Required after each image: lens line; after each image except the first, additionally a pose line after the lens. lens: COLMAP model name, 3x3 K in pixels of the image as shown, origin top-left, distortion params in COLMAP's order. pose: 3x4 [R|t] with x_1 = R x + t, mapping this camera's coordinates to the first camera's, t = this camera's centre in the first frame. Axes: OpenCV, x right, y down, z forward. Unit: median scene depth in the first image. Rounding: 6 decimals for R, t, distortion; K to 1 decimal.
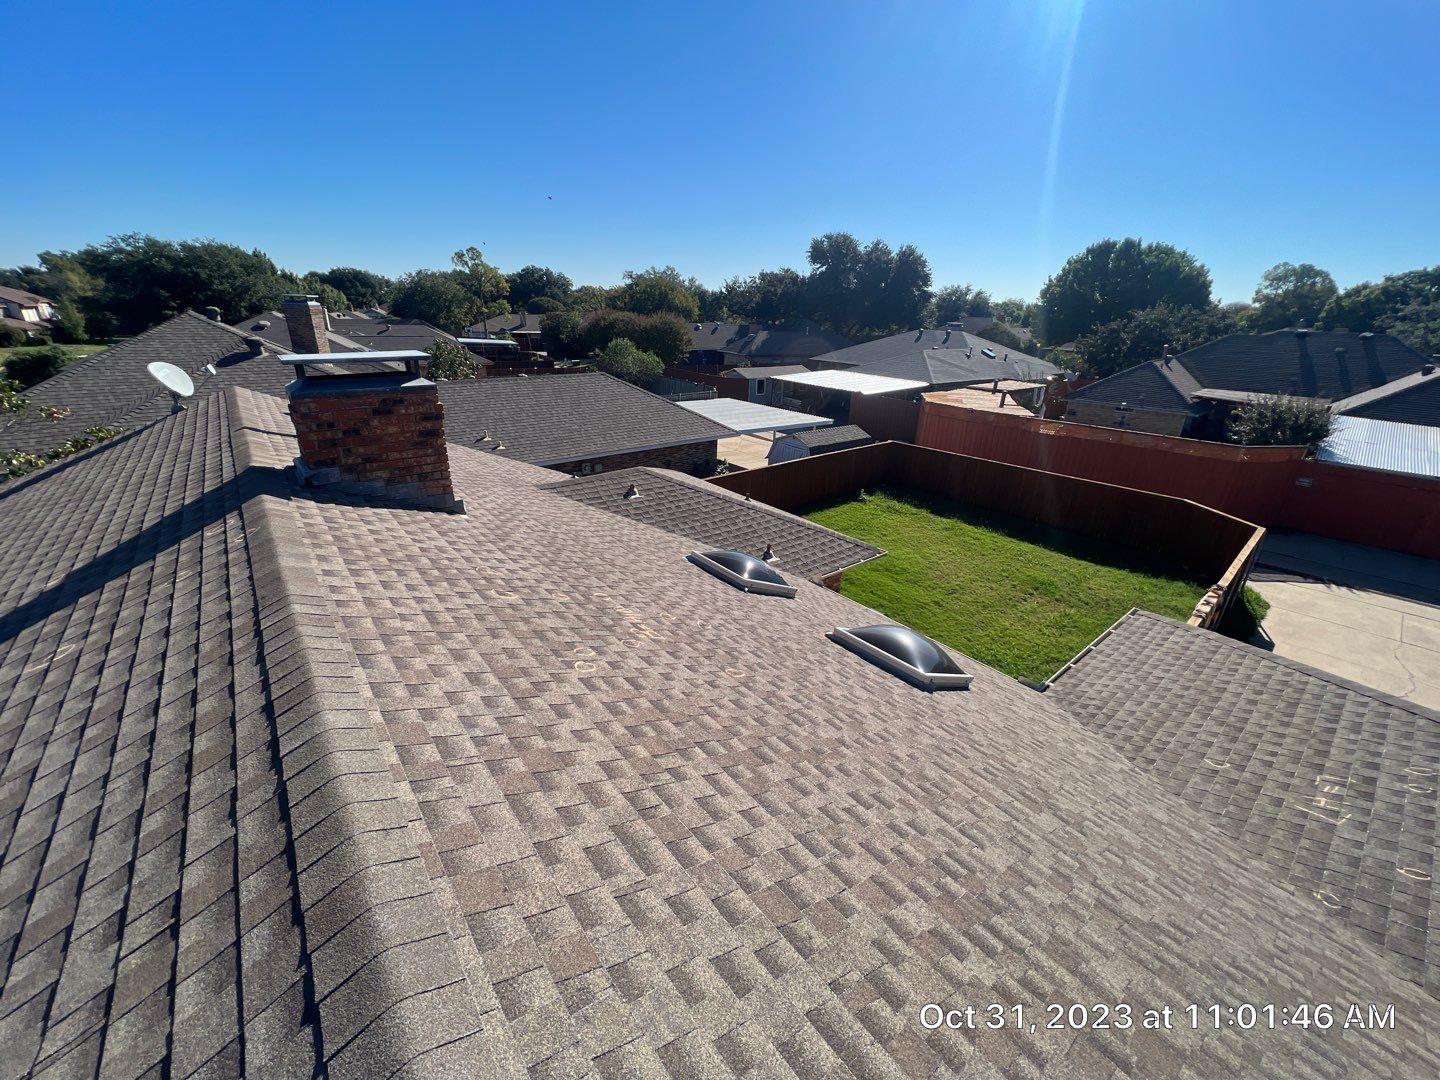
lens RADIAL K [[573.7, 0, 715.4], [0, 573.7, 542.8], [0, 0, 1]] dist [-0.002293, 0.000814]
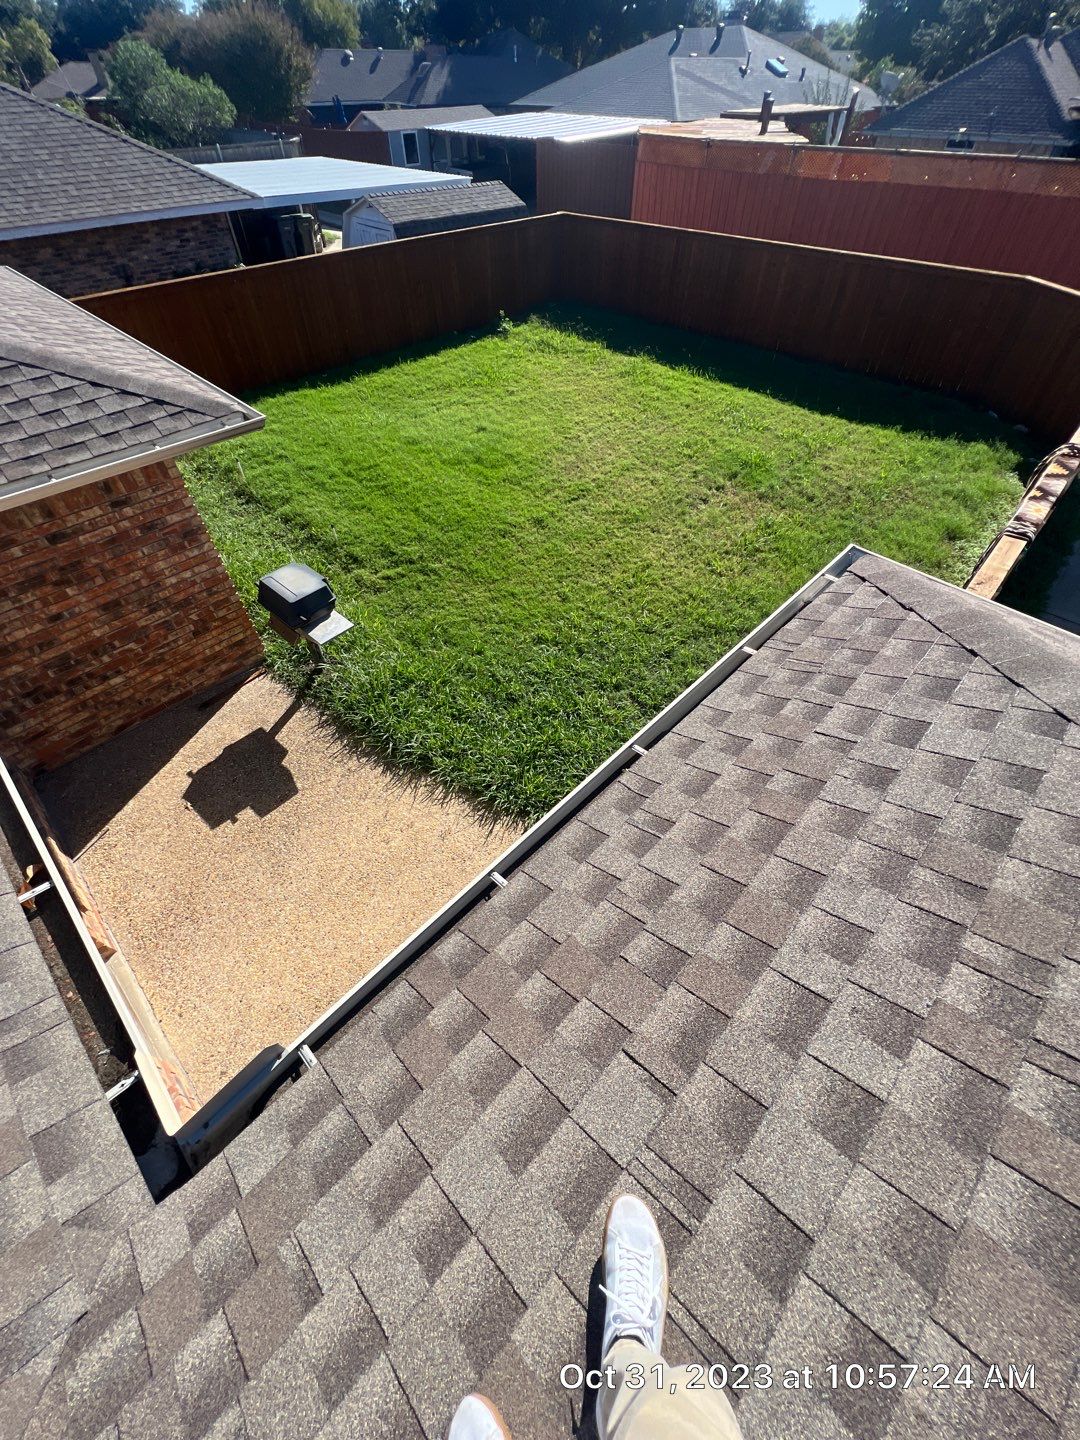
lens RADIAL K [[573.7, 0, 537.7], [0, 573.7, 716.7], [0, 0, 1]] dist [-0.002293, 0.000814]
pose [[0.993511, -0.102295, 0.049721, 0.245111], [0.069482, 0.891964, 0.446736, 0.020069], [-0.090048, -0.440382, 0.893283, 0.317271]]
